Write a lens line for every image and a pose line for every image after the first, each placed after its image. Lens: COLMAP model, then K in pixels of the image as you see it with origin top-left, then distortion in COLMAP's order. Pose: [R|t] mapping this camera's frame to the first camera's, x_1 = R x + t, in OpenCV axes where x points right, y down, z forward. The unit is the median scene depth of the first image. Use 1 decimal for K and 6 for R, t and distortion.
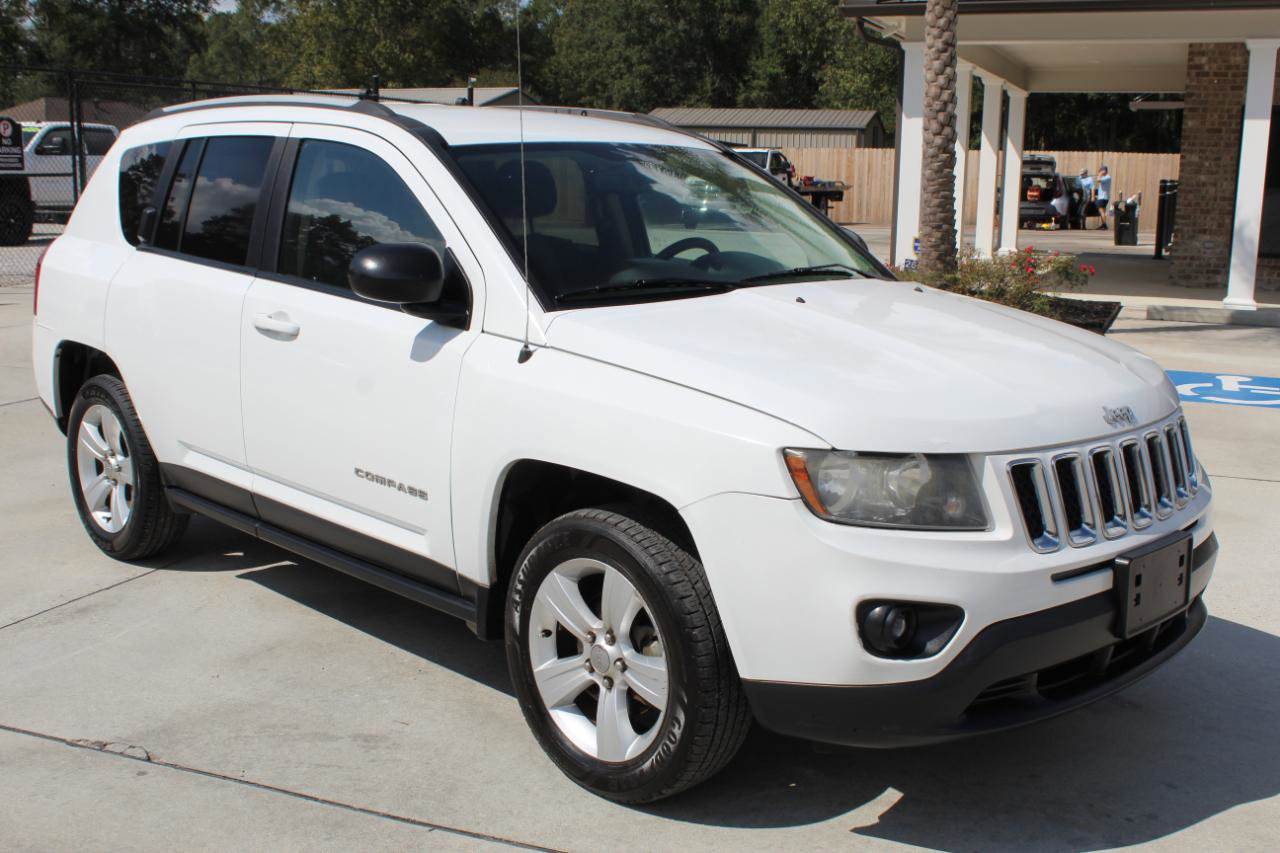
lens RADIAL K [[1371.2, 0, 647.5], [0, 1371.2, 423.2], [0, 0, 1]] dist [-0.071101, 0.000000]
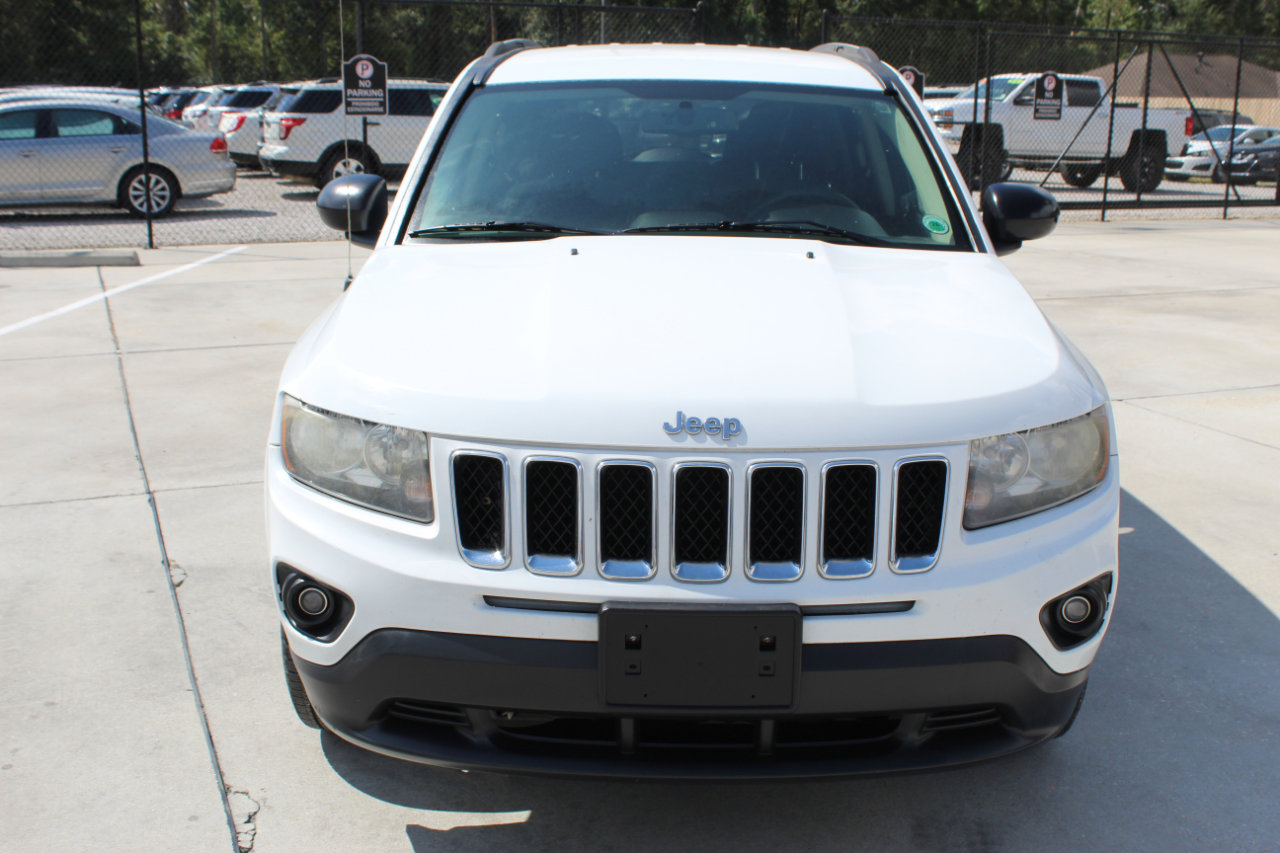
lens RADIAL K [[1368.1, 0, 653.5], [0, 1368.1, 430.0], [0, 0, 1]] dist [-0.067509, 0.000000]
pose [[0.707805, 0.158219, -0.688461, 0.534805], [-0.132668, 0.987026, 0.090438, -0.043560], [0.693838, 0.027324, 0.719613, 0.278135]]
